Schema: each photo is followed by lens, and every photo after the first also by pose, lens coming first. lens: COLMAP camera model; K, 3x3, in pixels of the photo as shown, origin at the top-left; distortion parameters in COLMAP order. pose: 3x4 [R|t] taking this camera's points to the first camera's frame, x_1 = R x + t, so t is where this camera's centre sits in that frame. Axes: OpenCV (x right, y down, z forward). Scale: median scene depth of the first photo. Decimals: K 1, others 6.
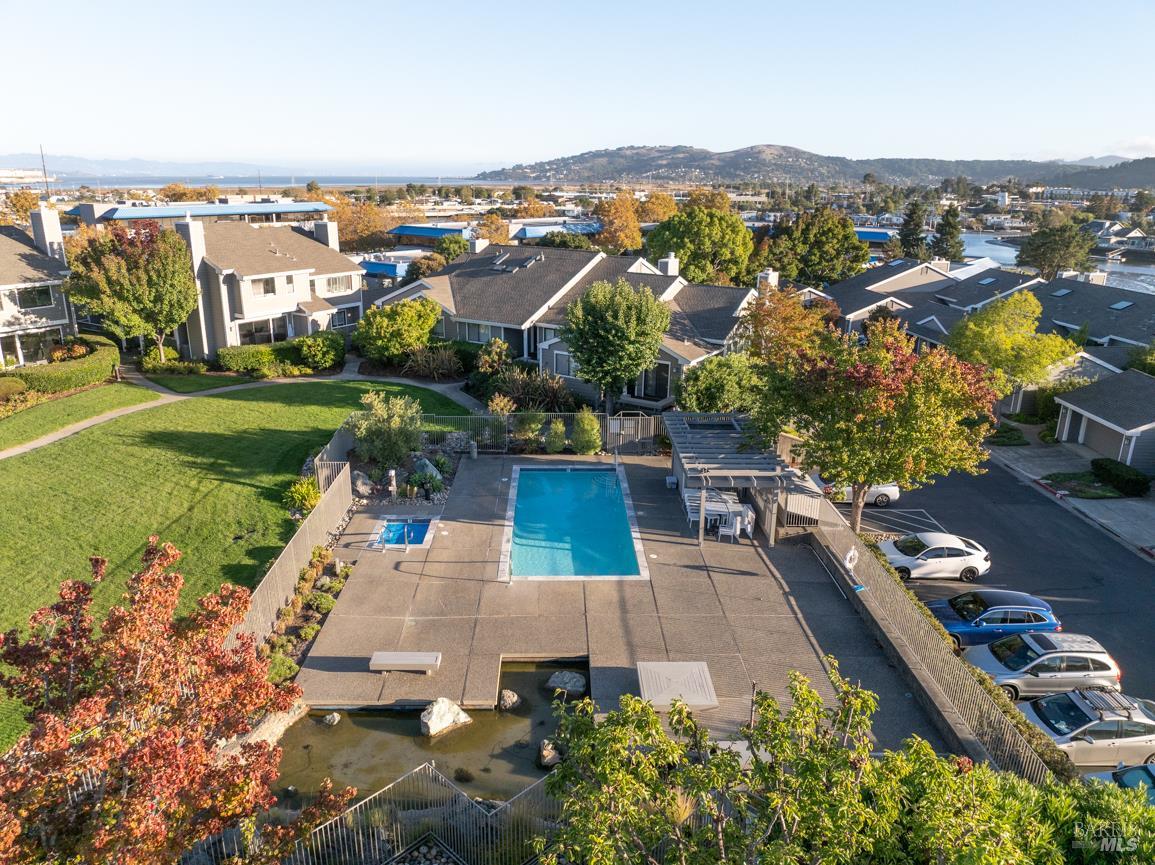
lens RADIAL K [[812.6, 0, 575.8], [0, 812.6, 439.3], [0, 0, 1]] dist [-0.041045, 0.014712]
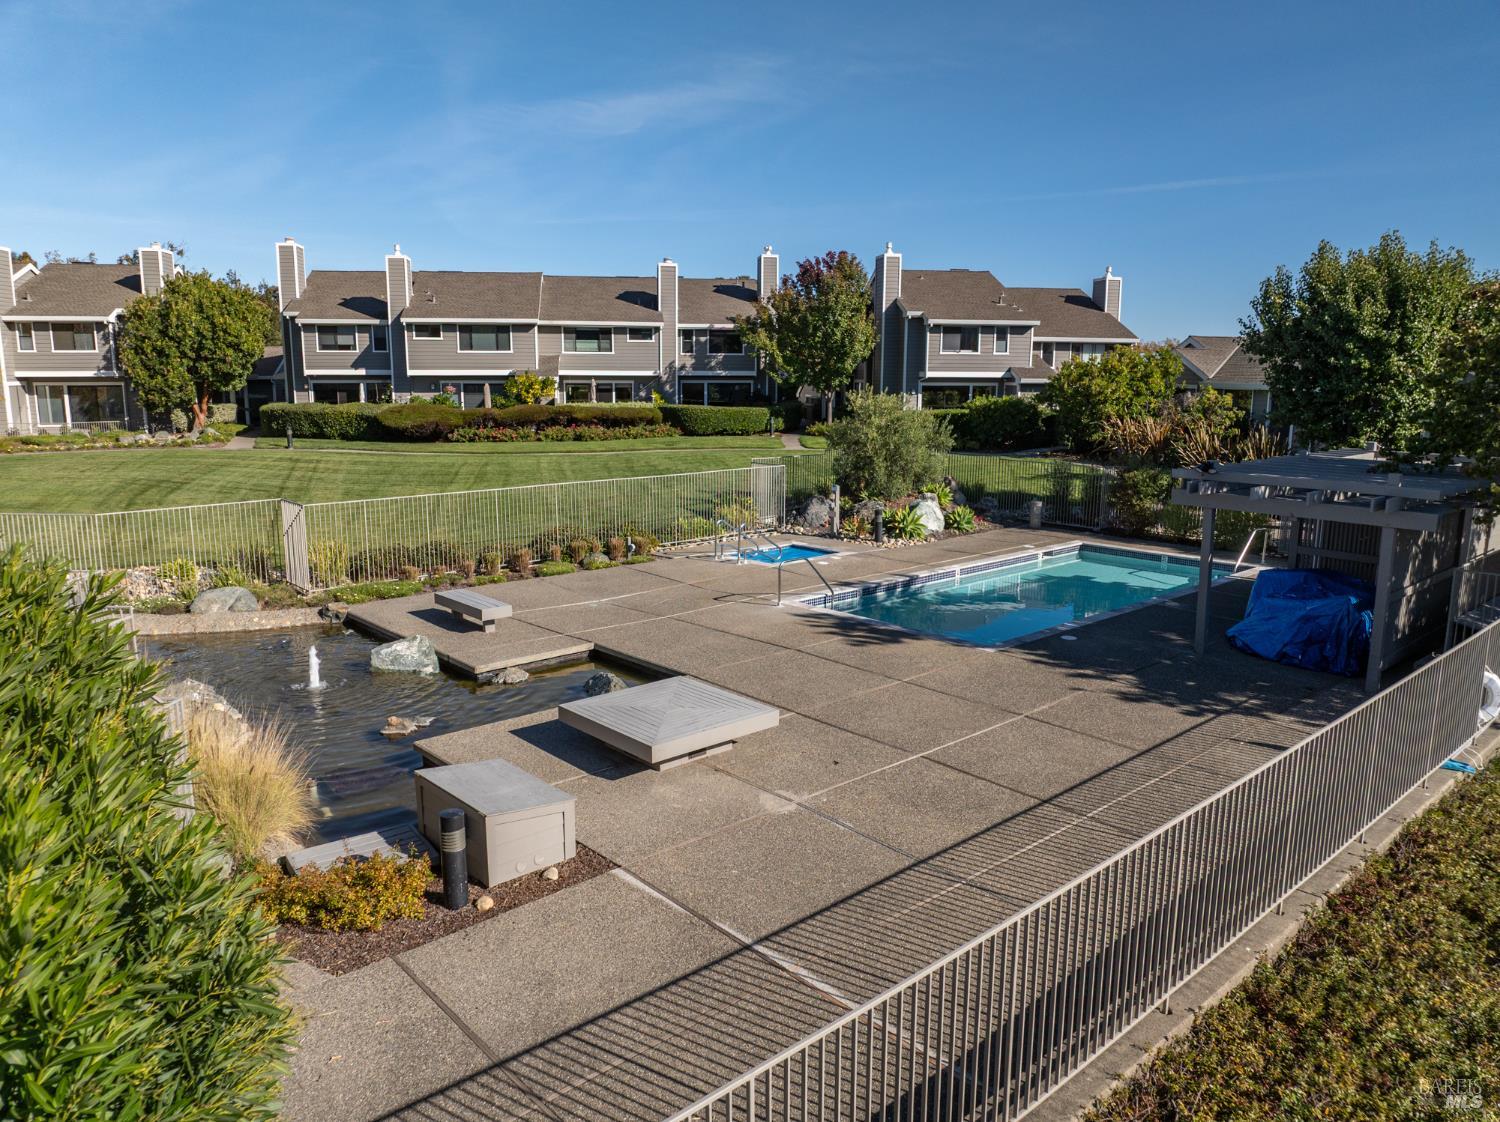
lens RADIAL K [[1055.3, 0, 747.8], [0, 1055.3, 569.8], [0, 0, 1]] dist [-0.041045, 0.014712]
pose [[0.656333, 0.134017, -0.742473, 0.249597], [-0.230219, 0.972738, -0.027930, 0.096872], [0.718489, 0.189263, 0.669293, 0.263516]]
